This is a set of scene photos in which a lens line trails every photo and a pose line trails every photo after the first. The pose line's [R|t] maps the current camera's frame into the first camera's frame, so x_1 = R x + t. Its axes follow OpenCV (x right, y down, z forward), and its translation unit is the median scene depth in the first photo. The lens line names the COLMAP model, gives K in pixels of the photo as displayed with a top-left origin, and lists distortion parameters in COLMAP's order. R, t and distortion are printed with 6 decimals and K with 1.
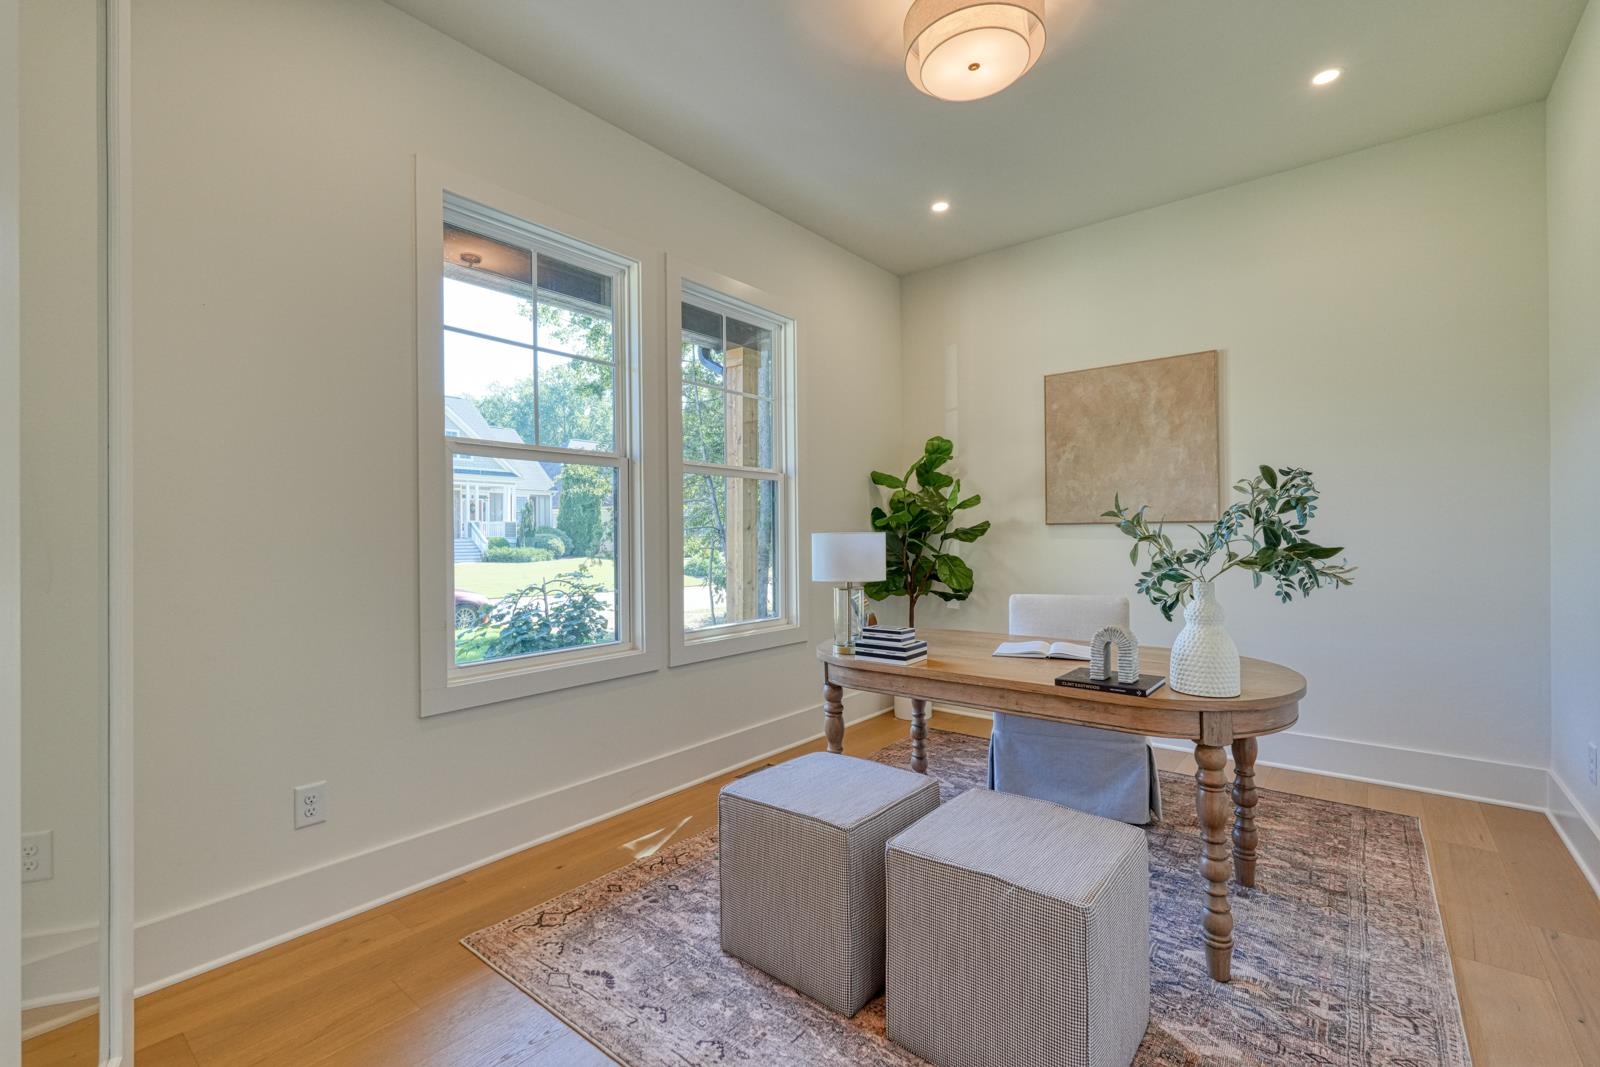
lens RADIAL K [[702.7, 0, 797.9], [0, 702.7, 535.0], [0, 0, 1]] dist [0.002426, -0.000550]
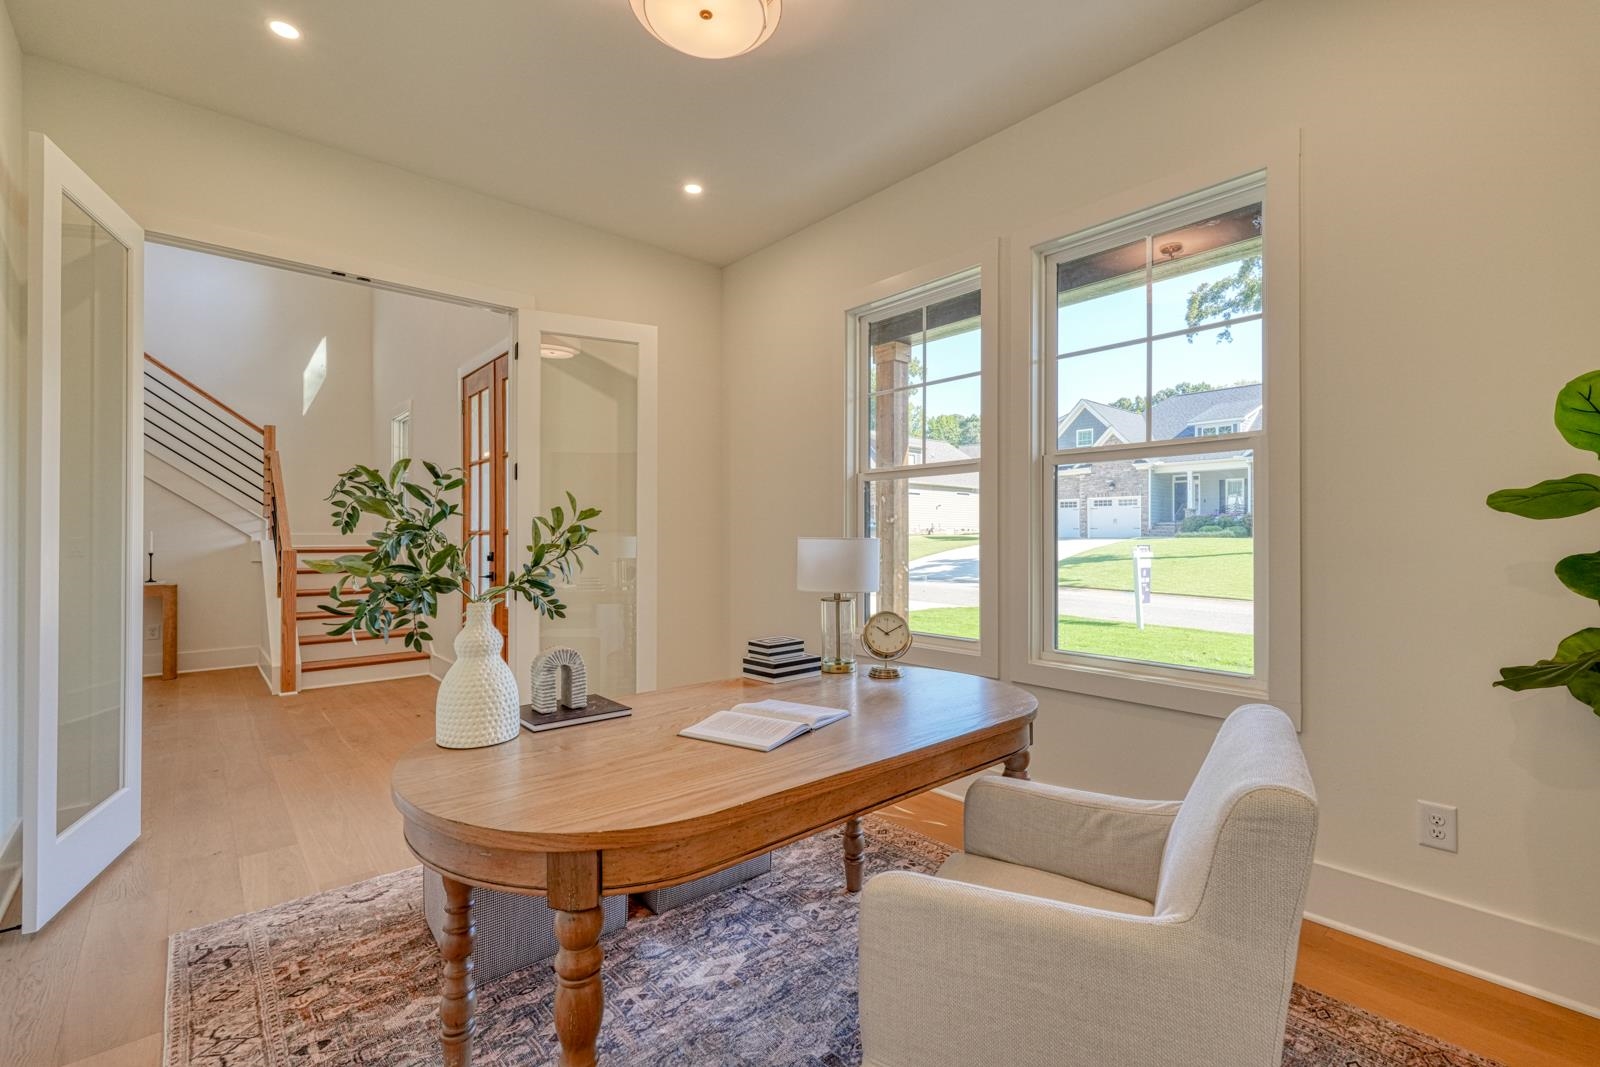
lens RADIAL K [[702.7, 0, 798.6], [0, 702.7, 541.3], [0, 0, 1]] dist [0.002426, -0.000550]
pose [[-0.178061, -0.000014, -0.984019, 1.467746], [0.010632, 0.999942, -0.001938, 0.004455], [0.983962, -0.010807, -0.178051, 1.695839]]
